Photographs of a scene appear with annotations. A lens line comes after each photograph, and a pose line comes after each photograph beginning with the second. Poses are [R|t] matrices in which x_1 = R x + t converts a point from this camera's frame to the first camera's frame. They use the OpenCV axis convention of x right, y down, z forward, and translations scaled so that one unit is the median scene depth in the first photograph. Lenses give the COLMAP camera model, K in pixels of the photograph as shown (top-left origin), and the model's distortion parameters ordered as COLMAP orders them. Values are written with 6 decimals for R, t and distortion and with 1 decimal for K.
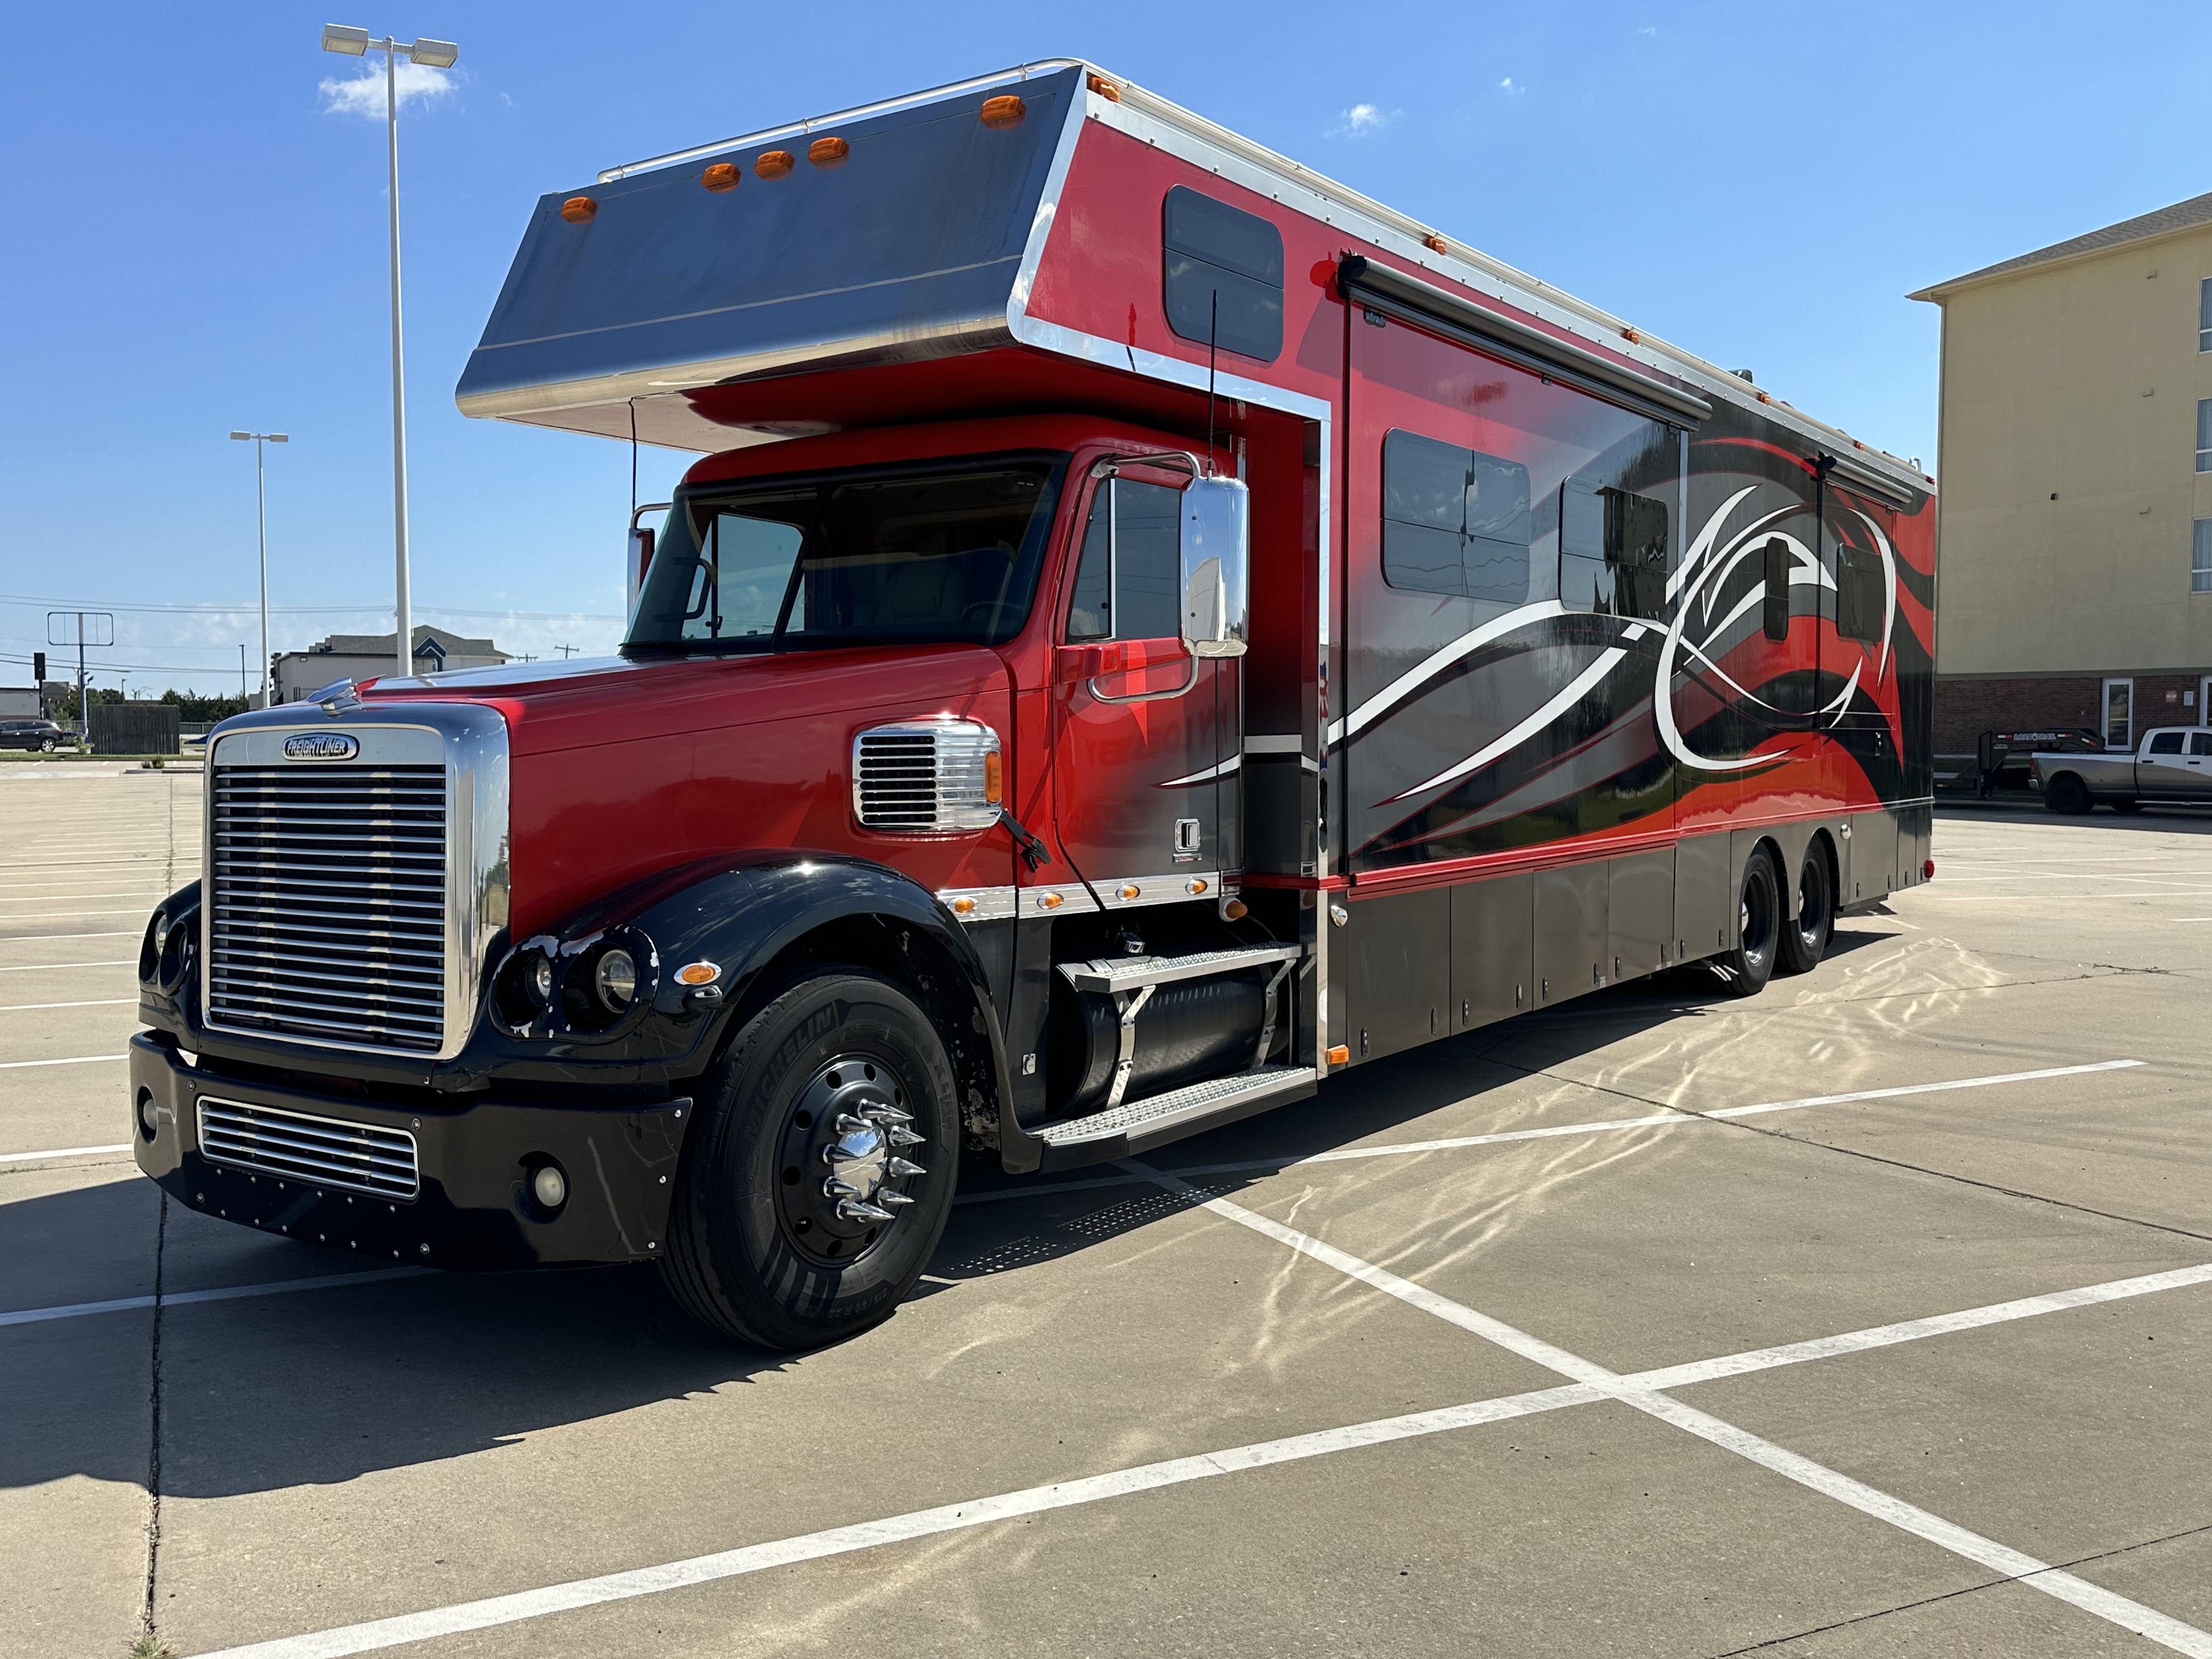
lens RADIAL K [[1919.1, 0, 1102.6], [0, 1919.1, 842.0], [0, 0, 1]] dist [0.143830, -0.322715]
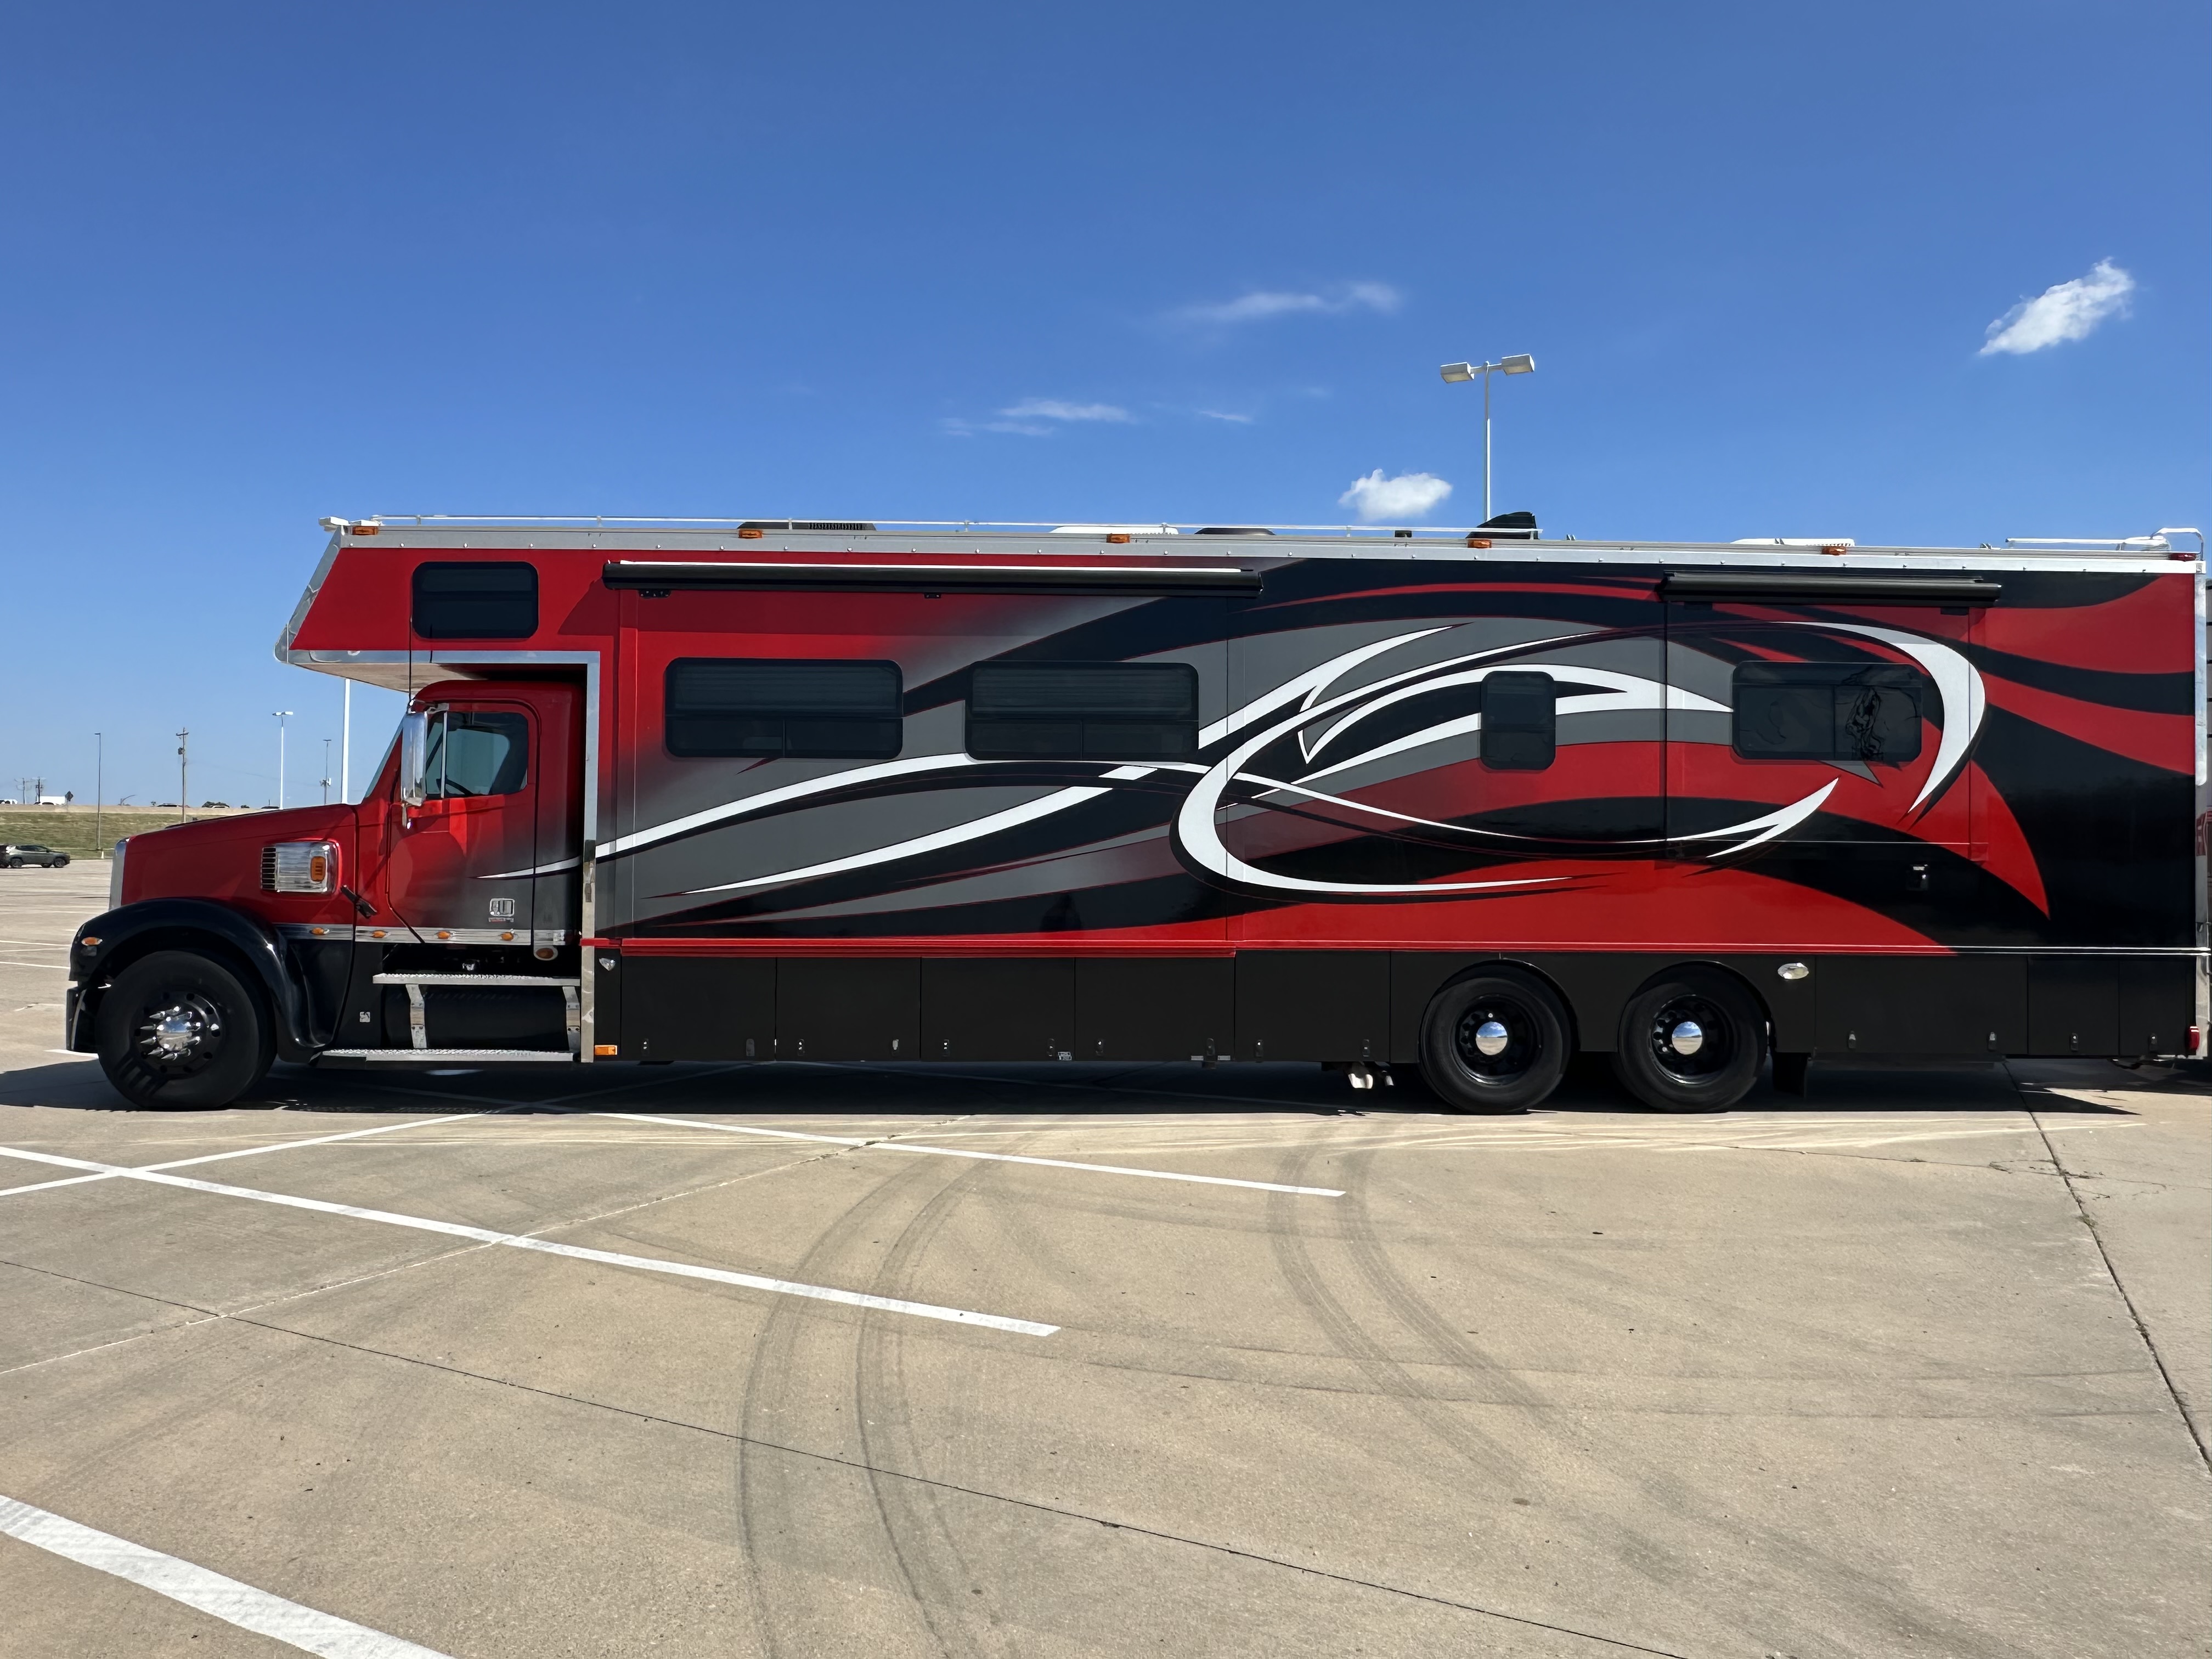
lens RADIAL K [[1505.5, 0, 1106.5], [0, 1505.5, 843.2], [0, 0, 1]] dist [-0.011891, -0.001759]
pose [[0.591306, 0.003849, -0.806438, 1.411430], [-0.055061, 0.997848, -0.035609, -0.041484], [0.804565, 0.065459, 0.590245, 0.598687]]
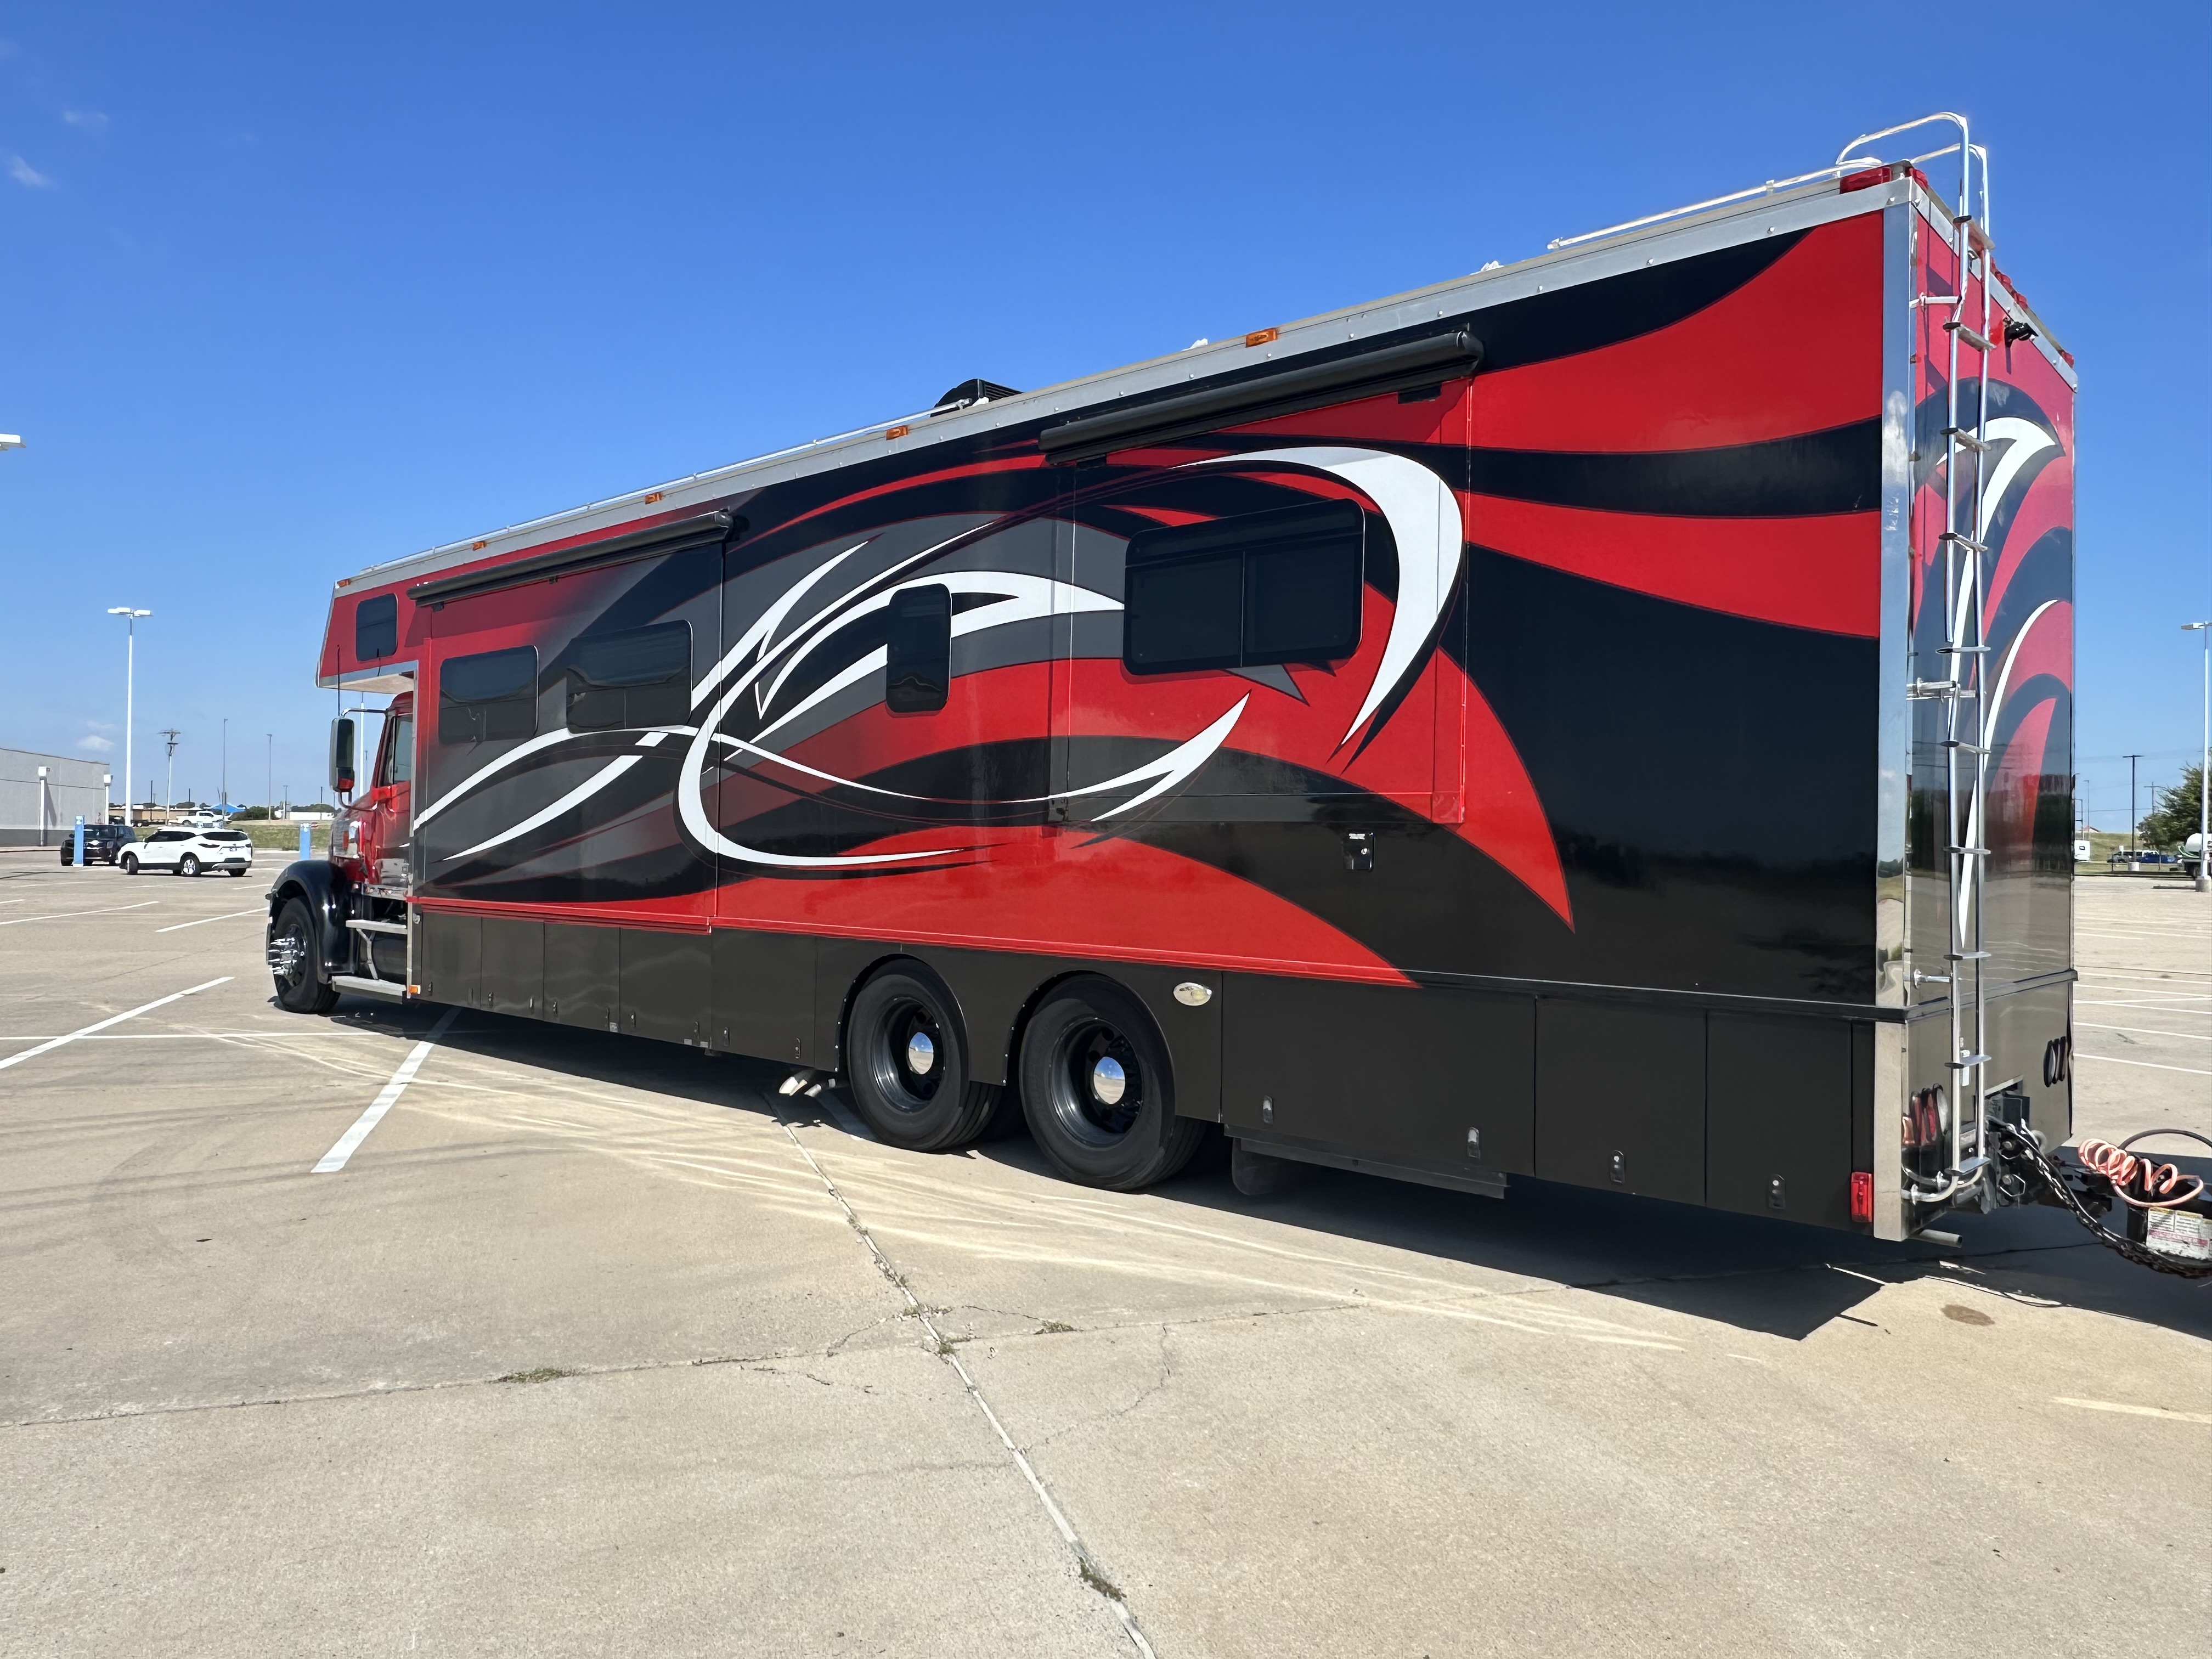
lens RADIAL K [[1505.5, 0, 1106.5], [0, 1505.5, 843.2], [0, 0, 1]] dist [-0.011891, -0.001759]
pose [[-0.125963, -0.001646, -0.992034, 1.570867], [-0.069457, 0.997559, 0.007164, -0.098157], [0.989600, 0.069806, -0.125770, 1.913110]]
